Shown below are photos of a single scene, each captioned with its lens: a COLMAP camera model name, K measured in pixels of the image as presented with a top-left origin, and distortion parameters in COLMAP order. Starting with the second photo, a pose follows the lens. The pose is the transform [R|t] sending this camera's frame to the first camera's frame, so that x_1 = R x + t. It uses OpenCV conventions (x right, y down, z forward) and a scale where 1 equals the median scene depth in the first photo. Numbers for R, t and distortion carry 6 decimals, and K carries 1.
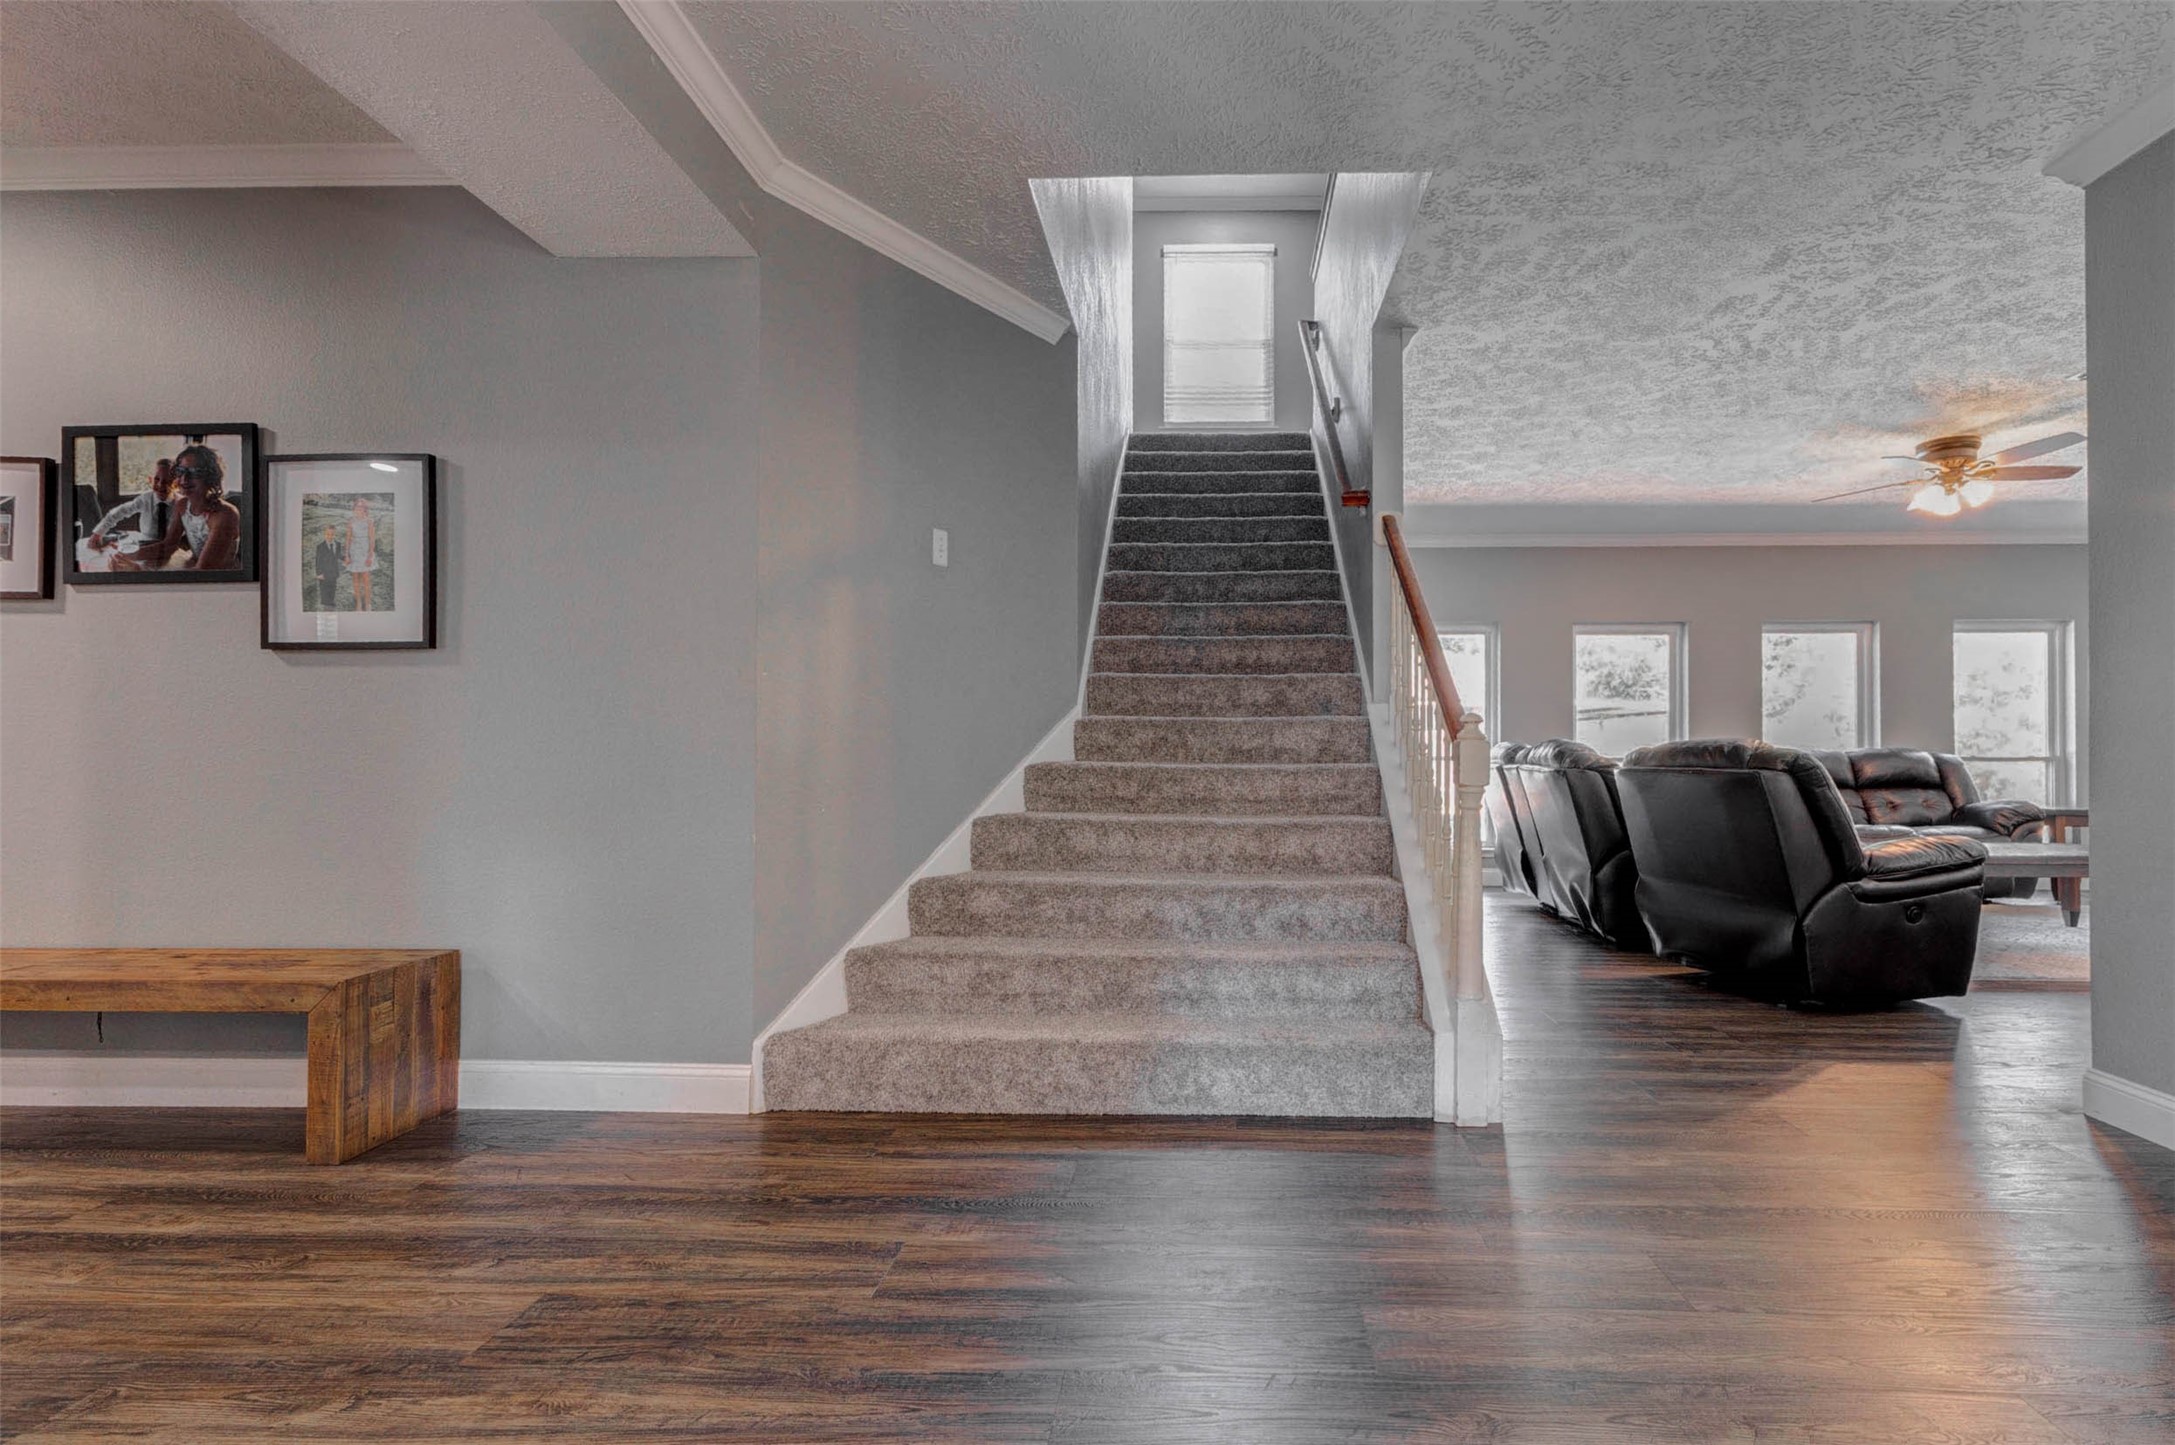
lens RADIAL K [[1033.1, 0, 1163.7], [0, 1033.1, 724.6], [0, 0, 1]] dist [0.002536, 0.000272]
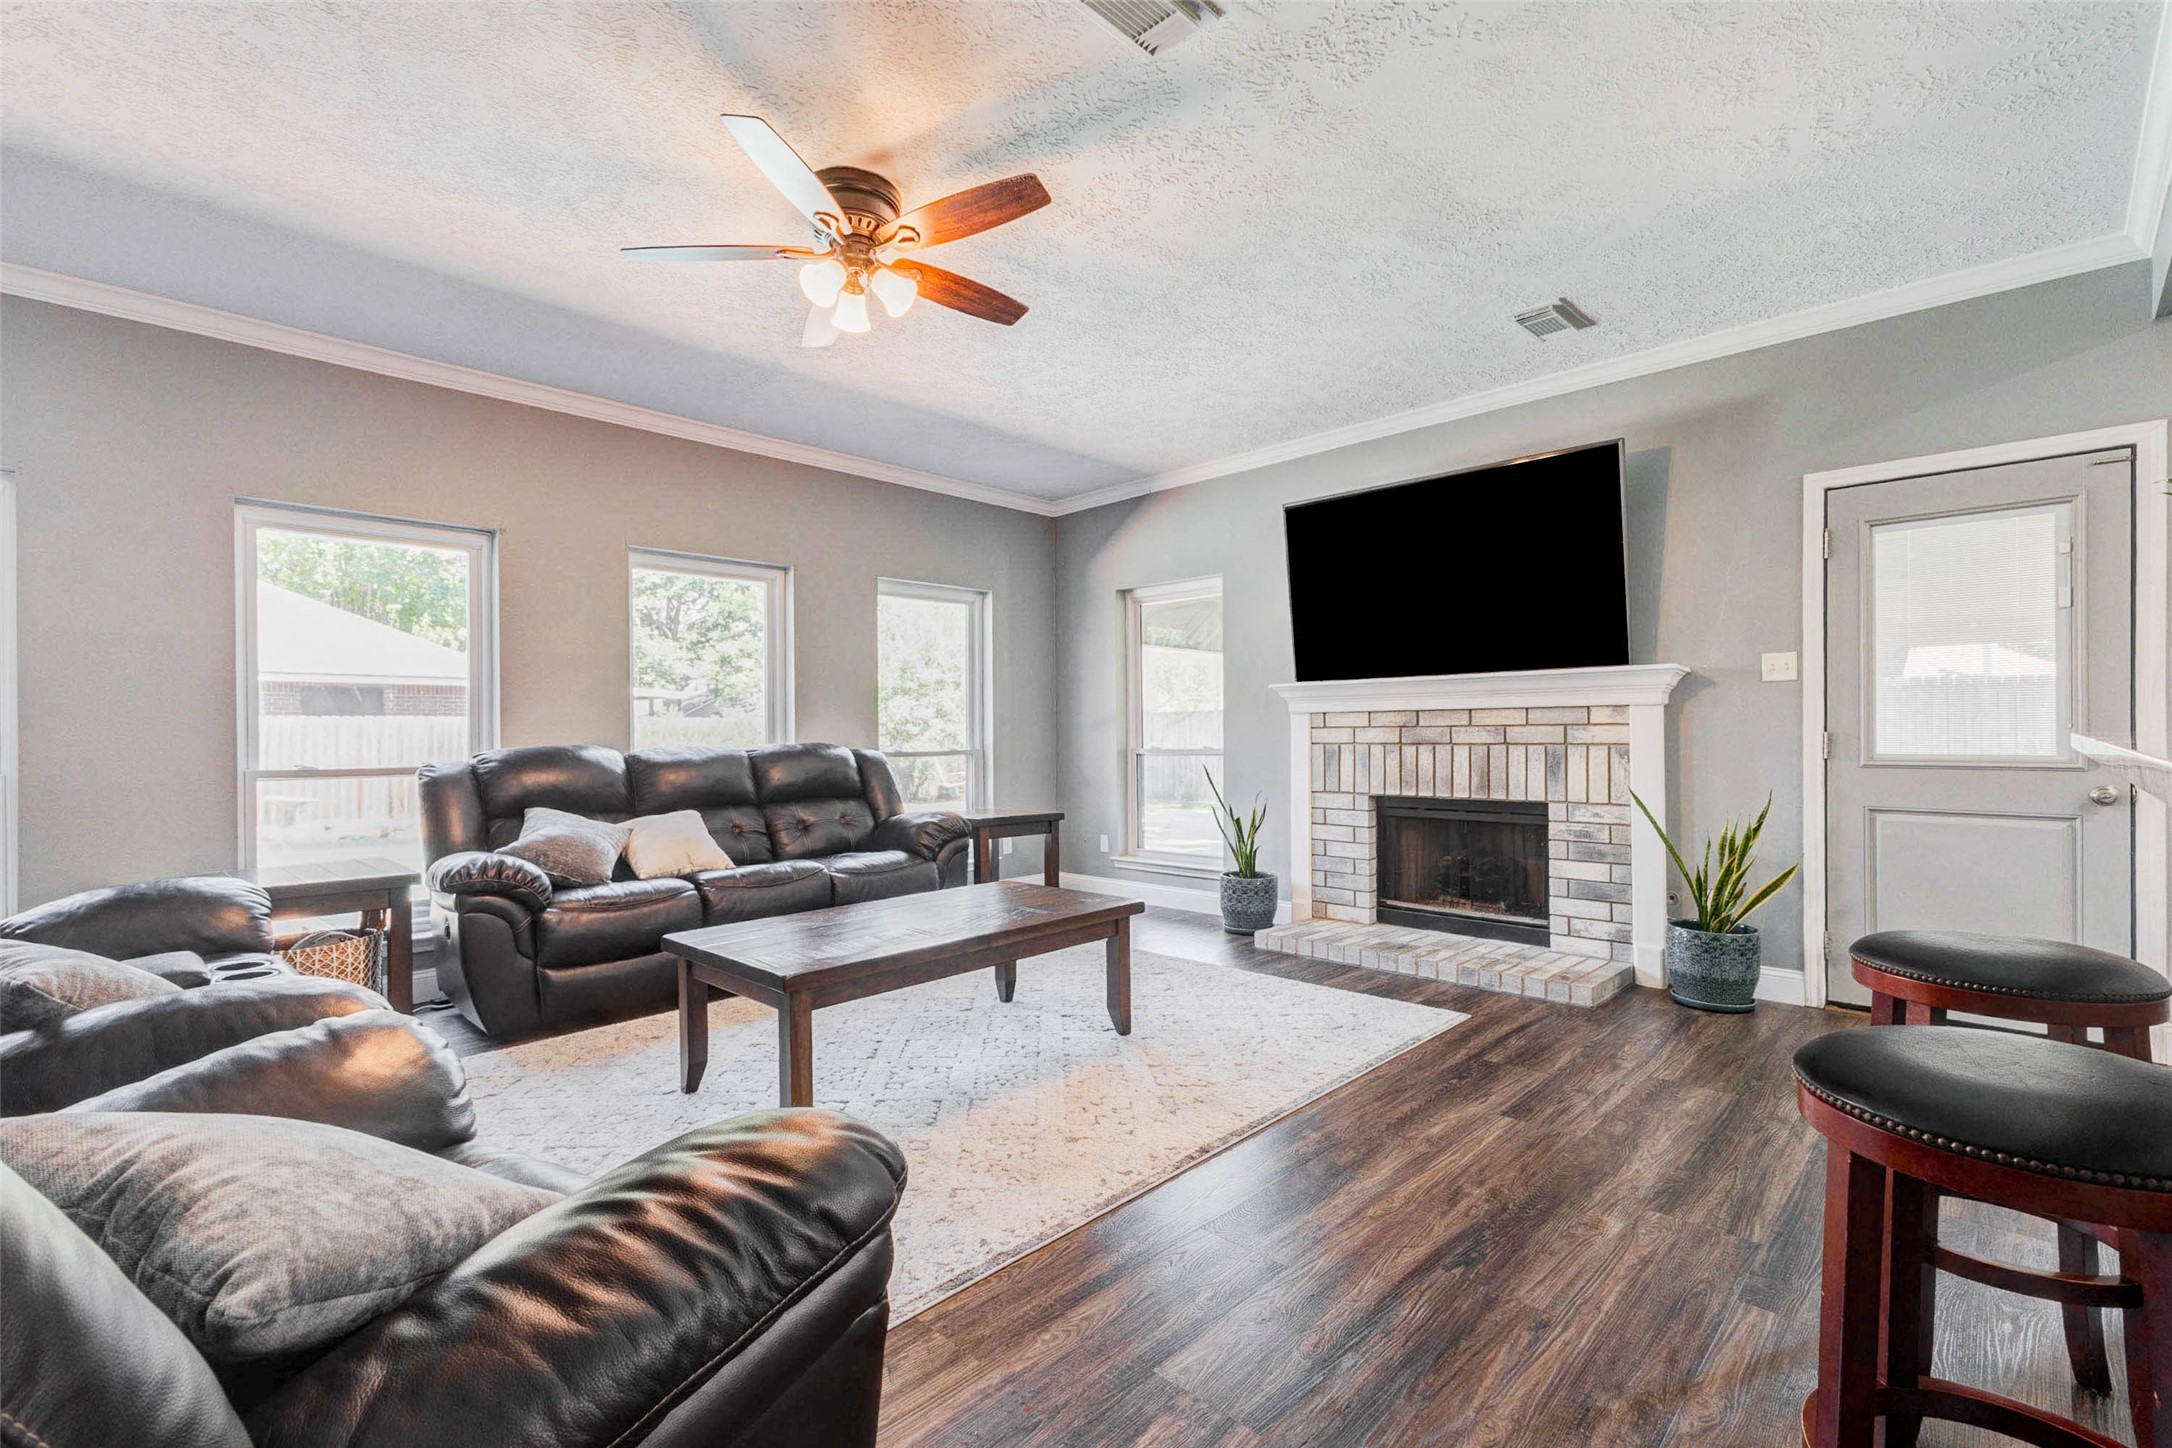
lens RADIAL K [[959.7, 0, 1077.7], [0, 959.7, 725.7], [0, 0, 1]] dist [0.015142, -0.002317]
pose [[0.667245, -0.006476, 0.744810, 0.347905], [-0.003257, 0.999927, 0.011612, 0.002529], [-0.744831, -0.010174, 0.667176, 0.433198]]
